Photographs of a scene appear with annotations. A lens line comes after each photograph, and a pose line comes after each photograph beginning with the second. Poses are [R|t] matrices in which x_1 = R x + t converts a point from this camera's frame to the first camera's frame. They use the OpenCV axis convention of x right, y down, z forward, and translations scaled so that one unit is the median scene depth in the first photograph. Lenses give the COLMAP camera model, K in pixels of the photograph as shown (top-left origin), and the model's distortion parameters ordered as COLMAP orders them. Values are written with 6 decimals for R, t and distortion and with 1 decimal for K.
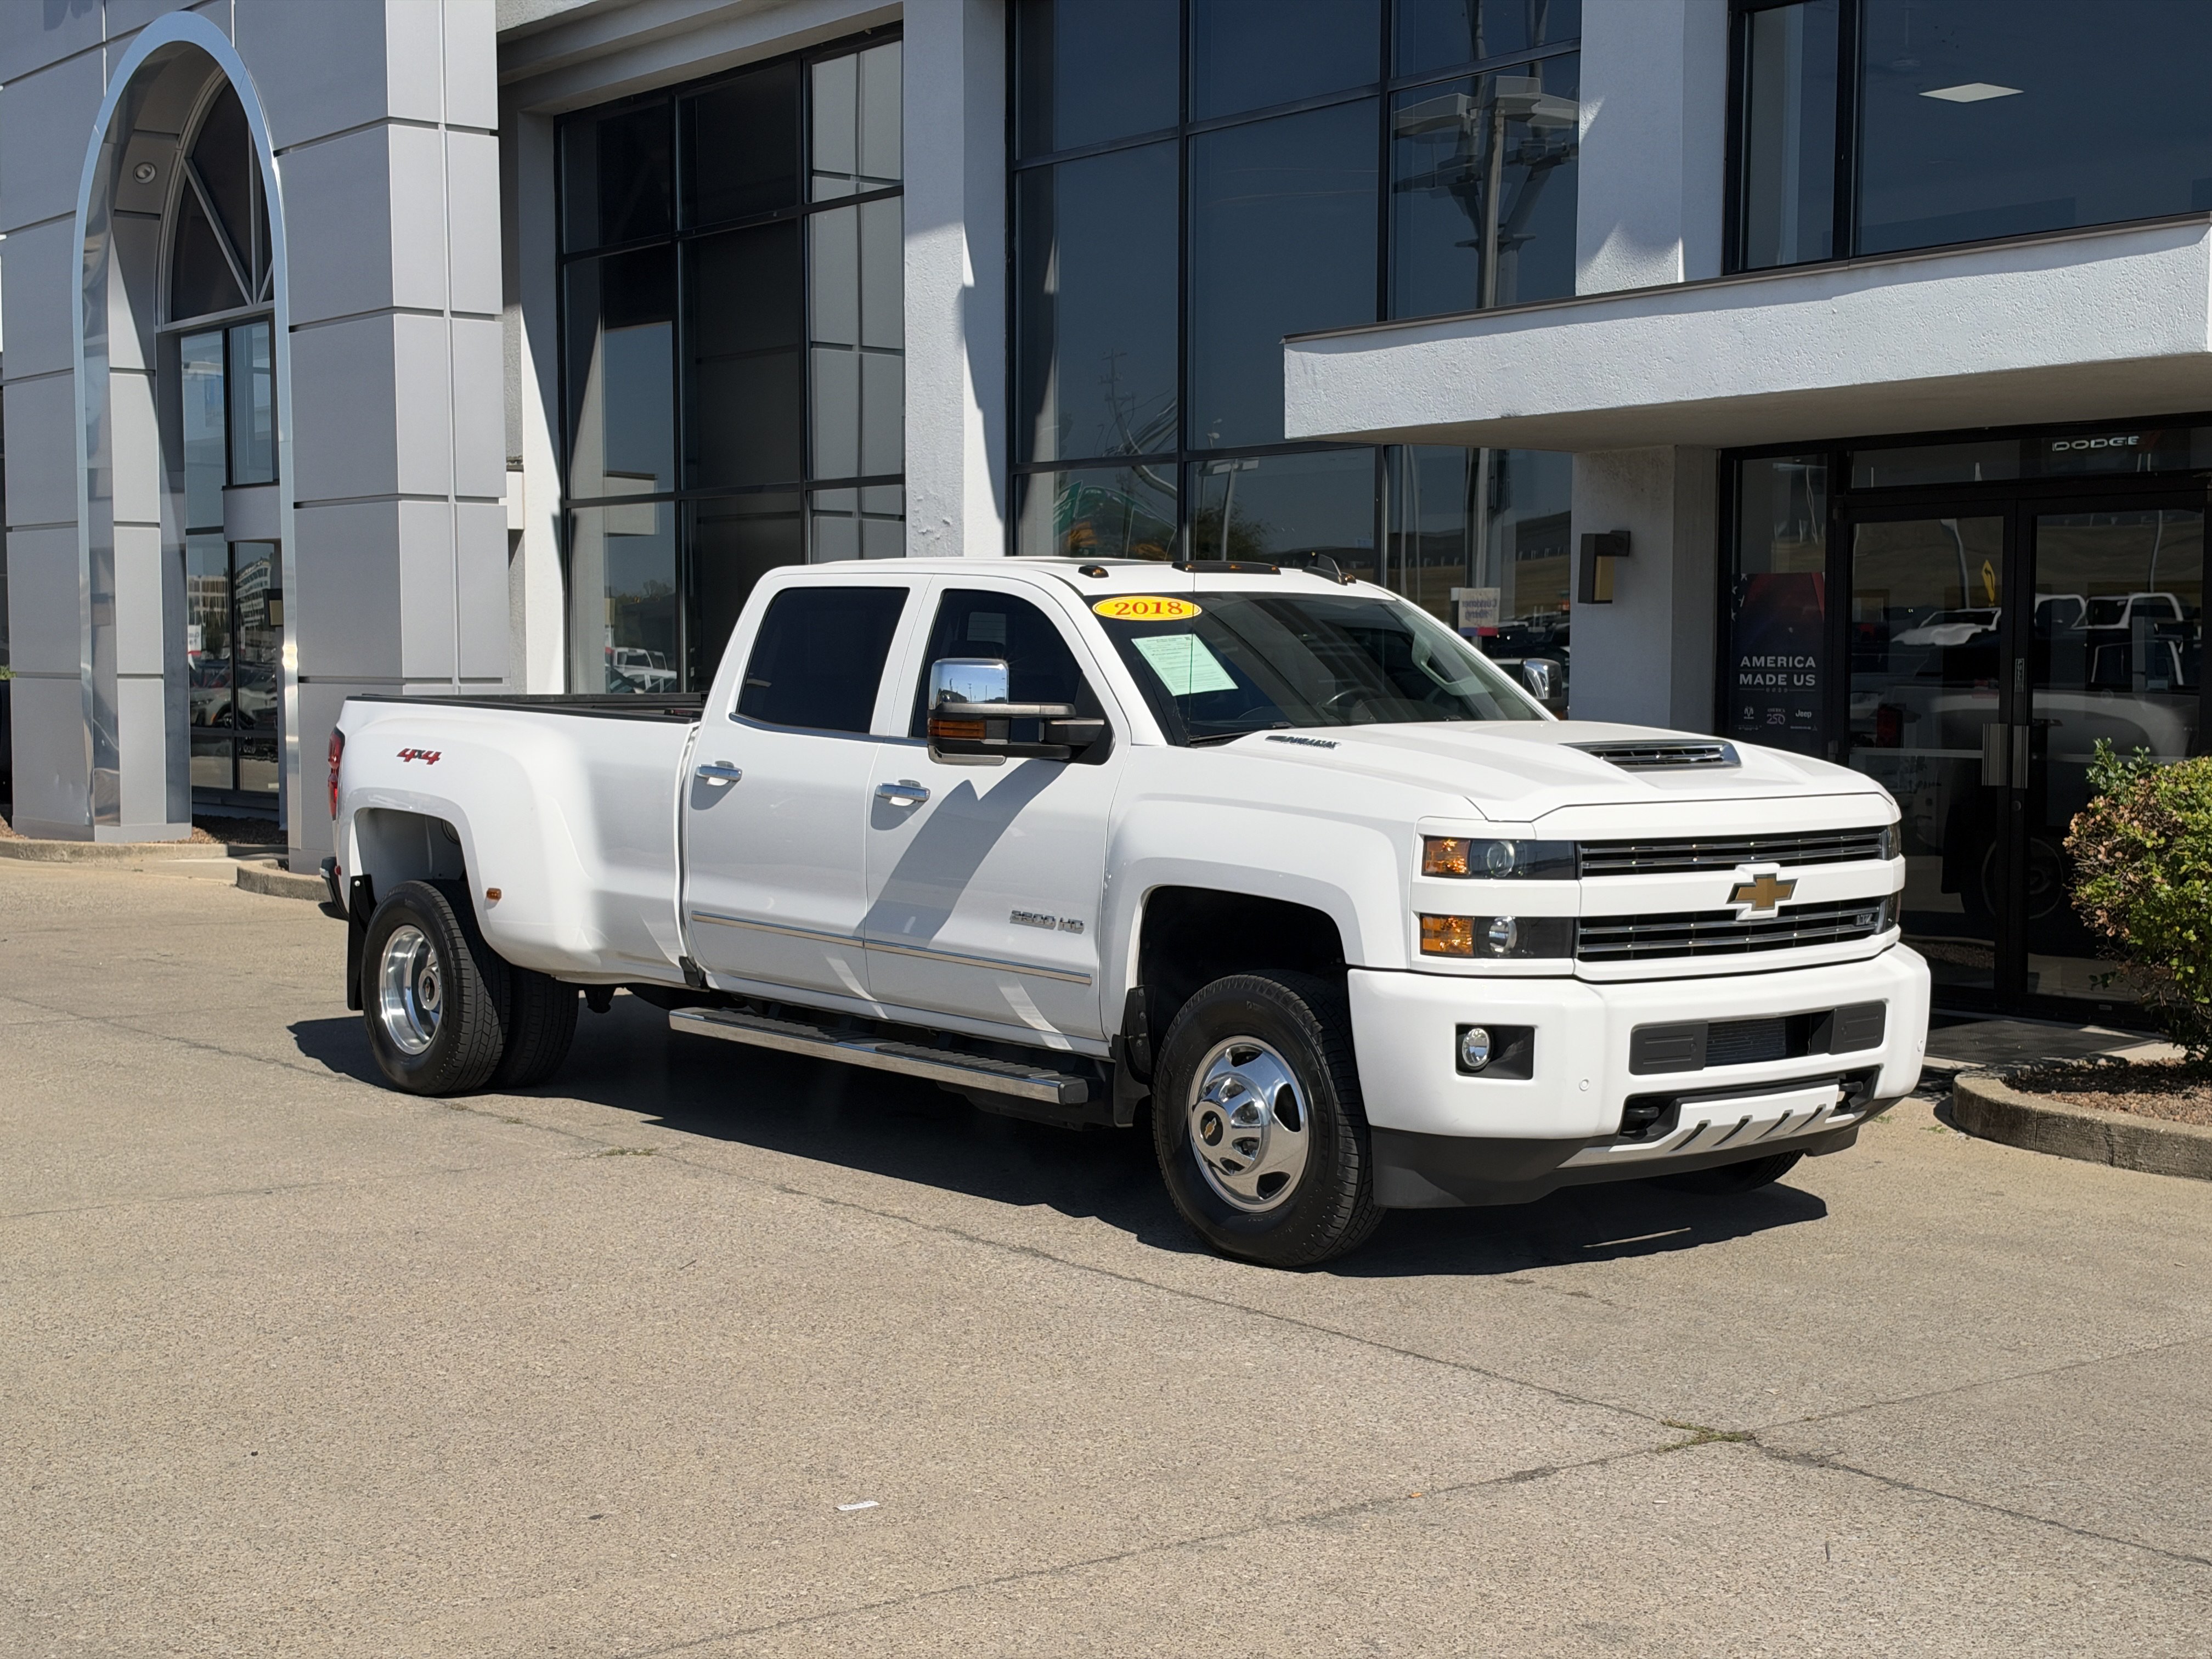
lens RADIAL K [[3146.6, 0, 1117.2], [0, 3146.6, 841.3], [0, 0, 1]] dist [0.291064, -0.866900]
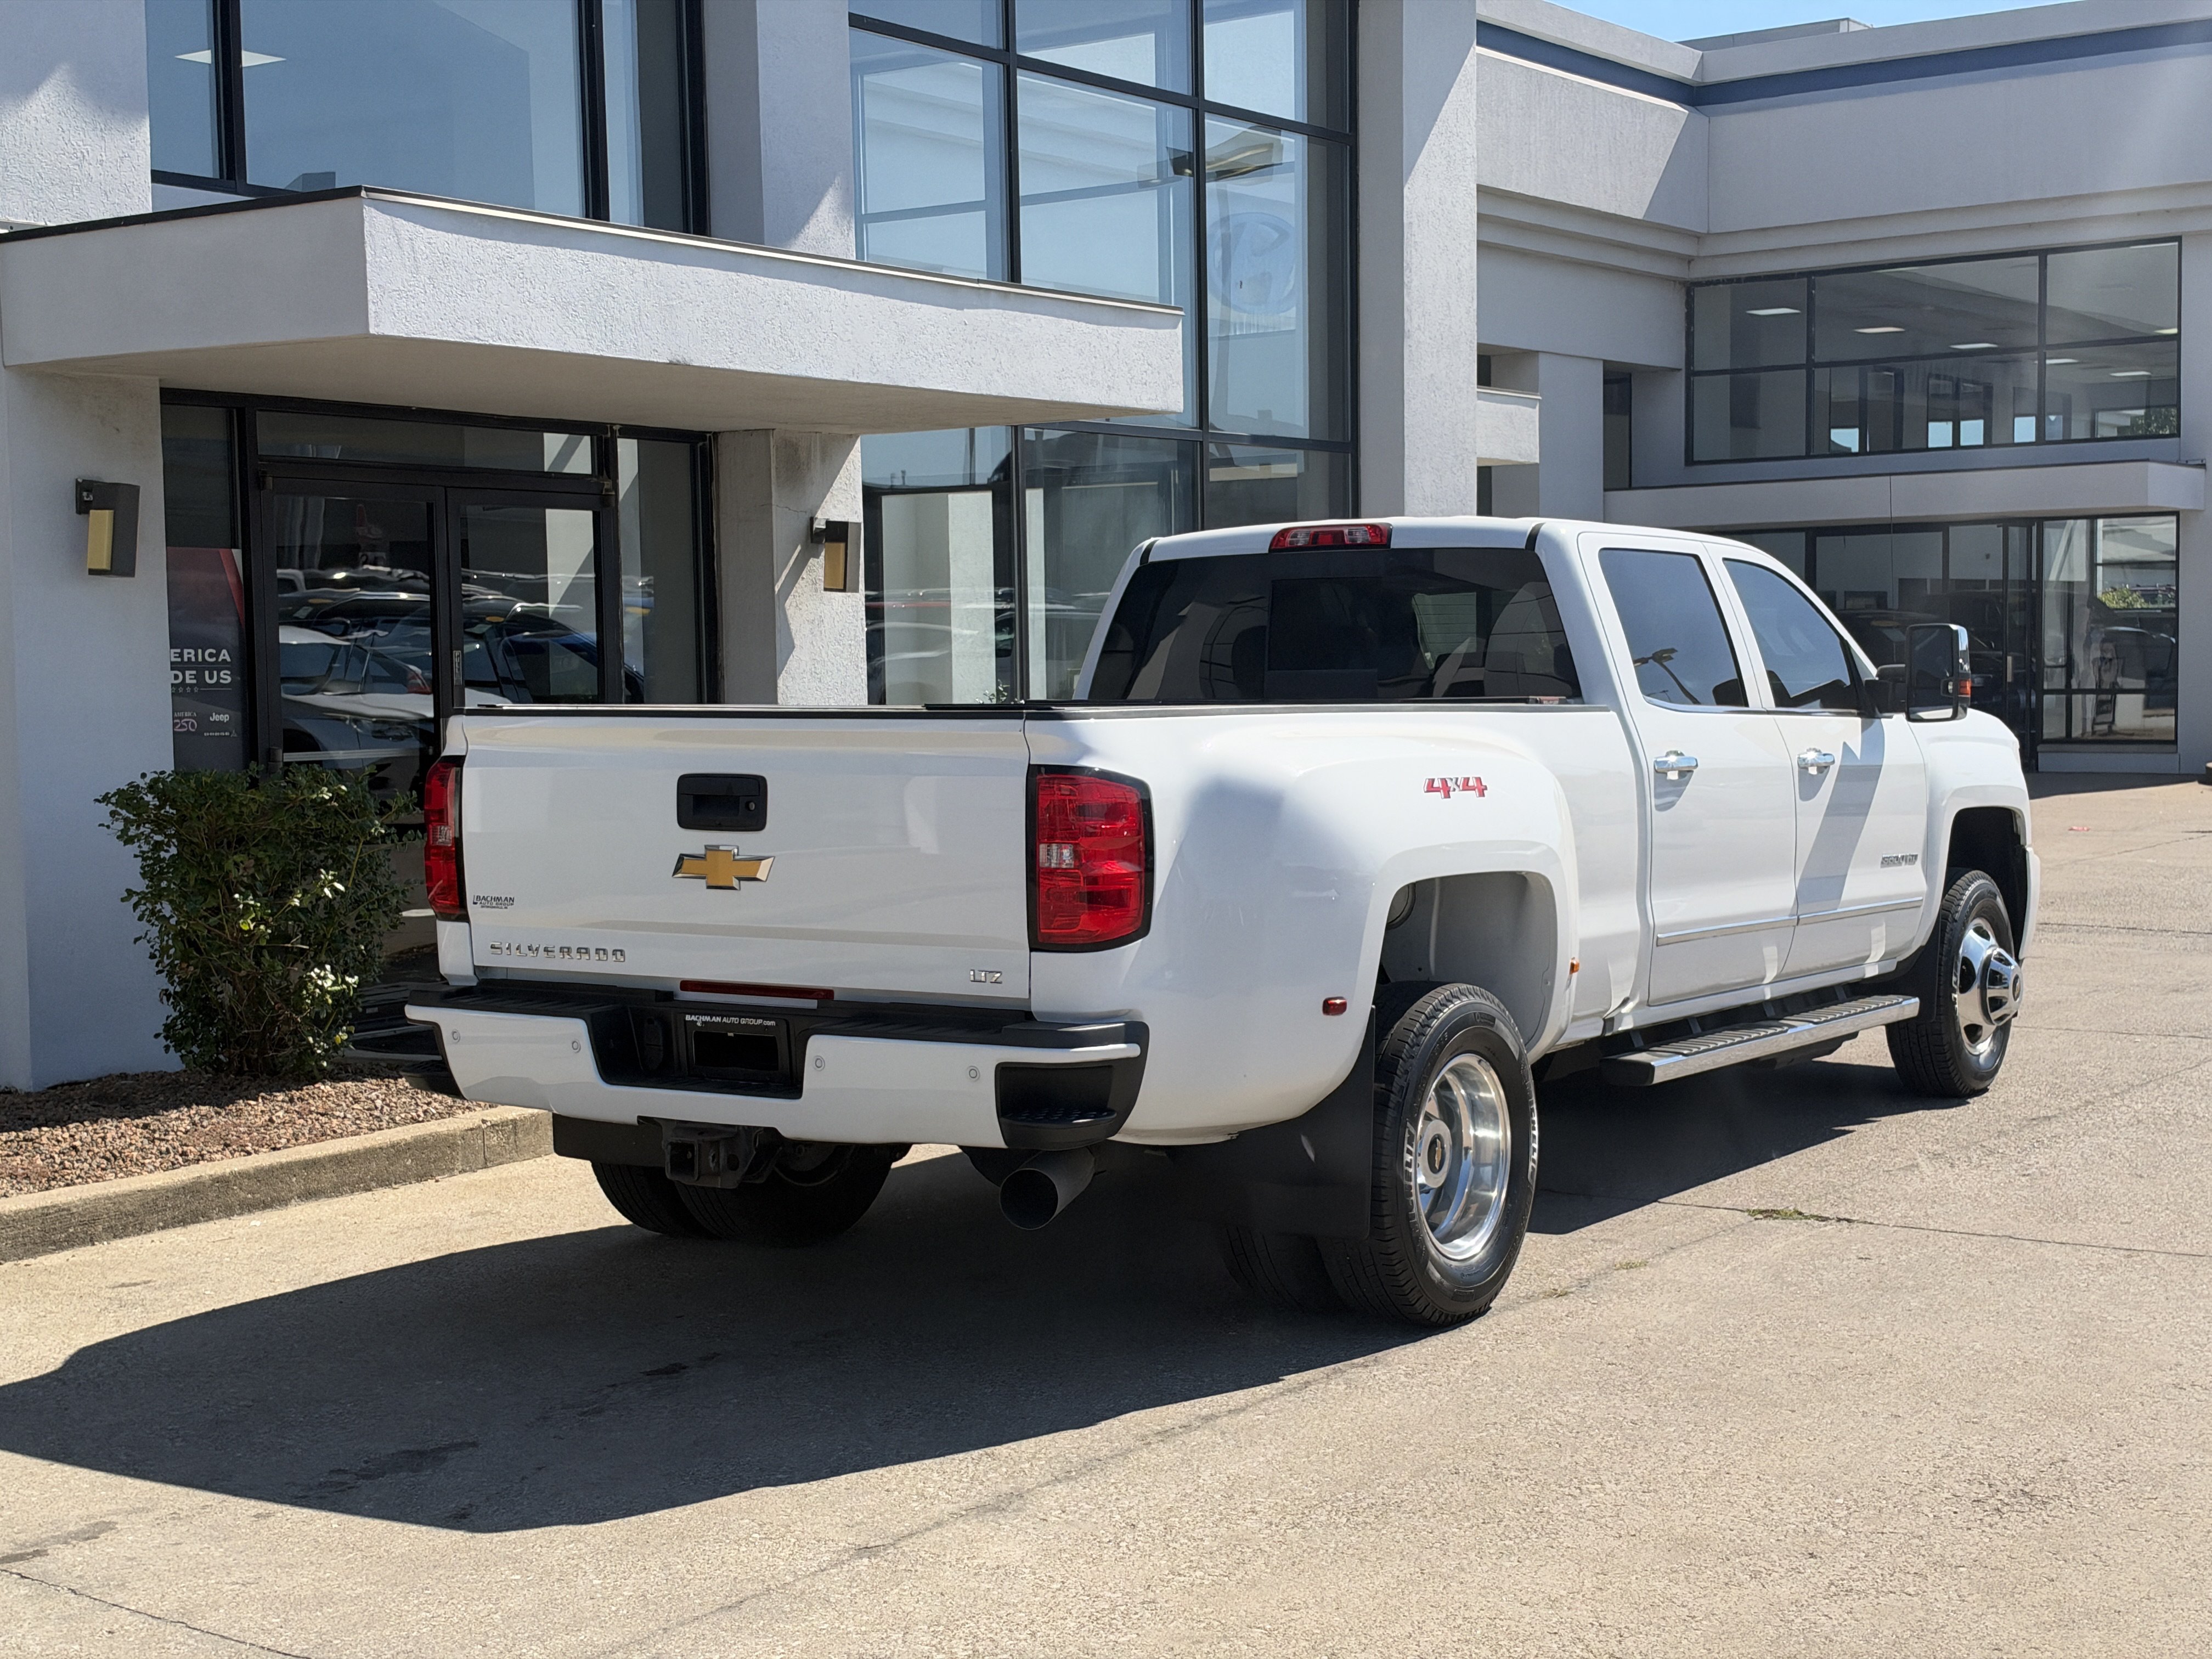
lens RADIAL K [[3146.6, 0, 1117.2], [0, 3146.6, 841.3], [0, 0, 1]] dist [0.291064, -0.866900]
pose [[-0.276071, -0.056634, 0.959467, -1.102564], [0.070263, 0.994402, 0.078913, -0.096410], [-0.958566, 0.089200, -0.270546, 1.686600]]
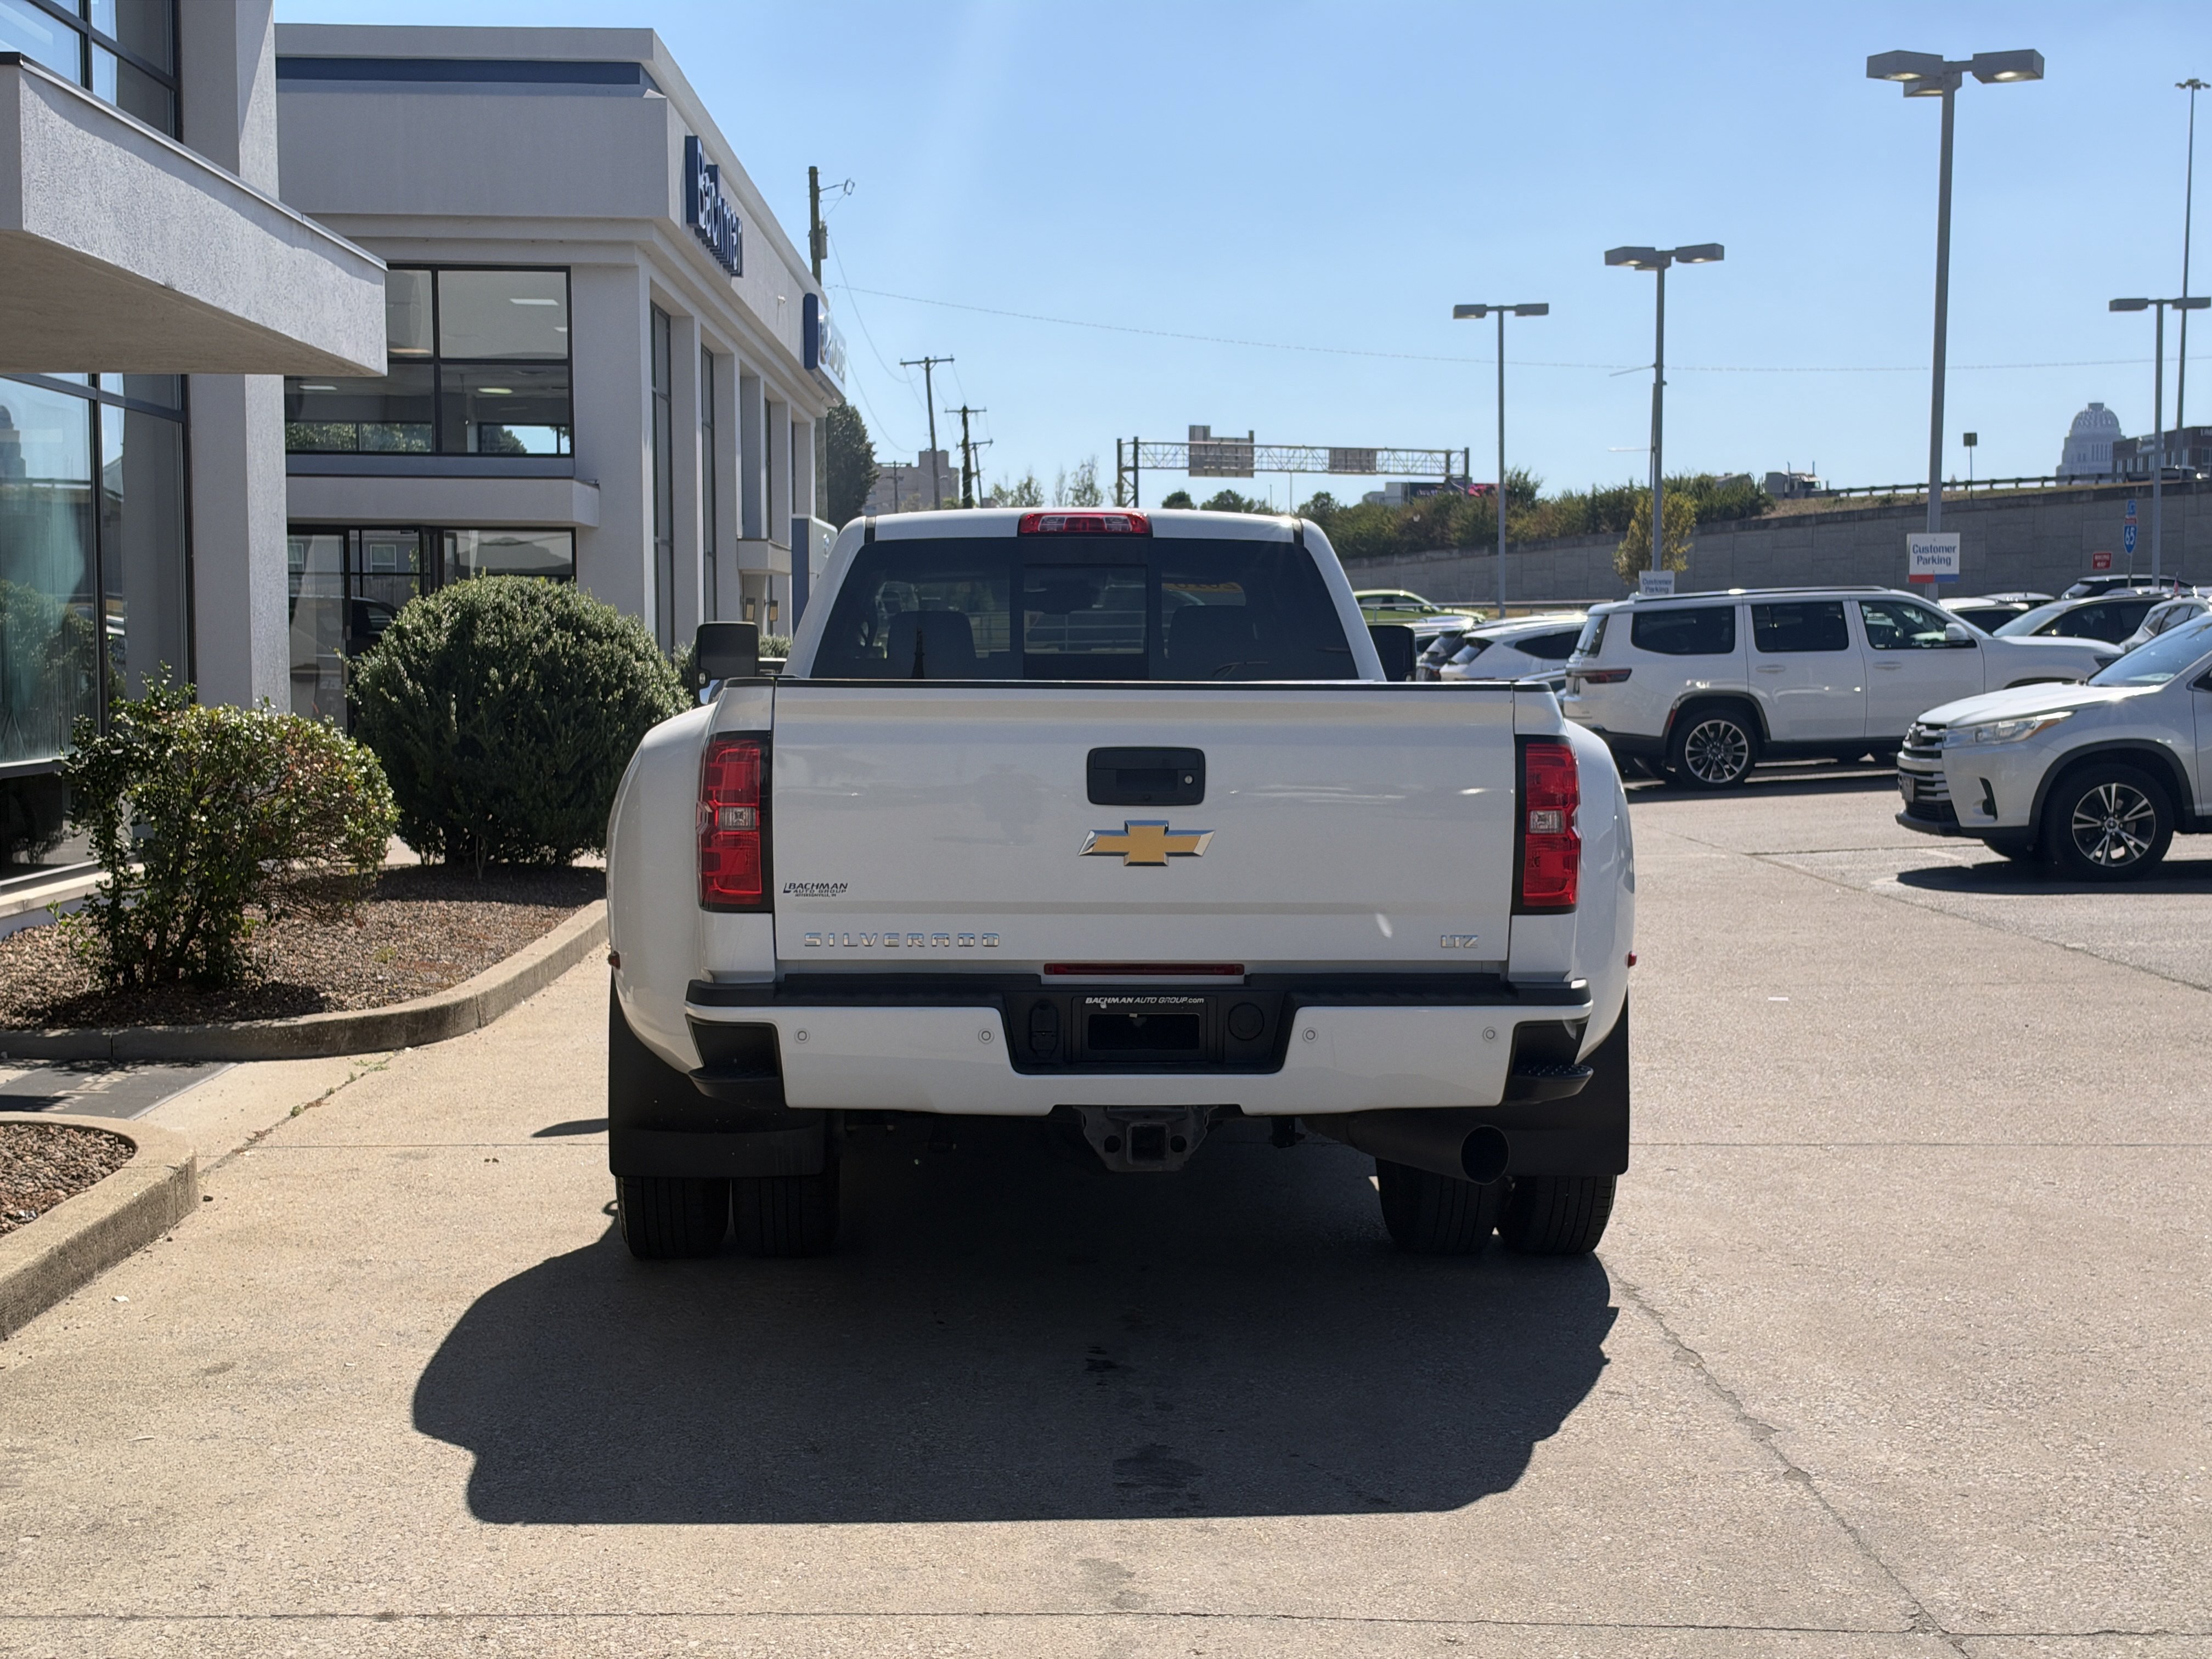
lens RADIAL K [[3150.2, 0, 1098.0], [0, 3150.2, 883.4], [0, 0, 1]] dist [0.274071, -0.756594]
pose [[-0.789907, -0.049951, 0.611189, -0.769559], [0.031836, 0.991993, 0.122218, -0.119783], [-0.612400, 0.115999, -0.781992, 2.189828]]
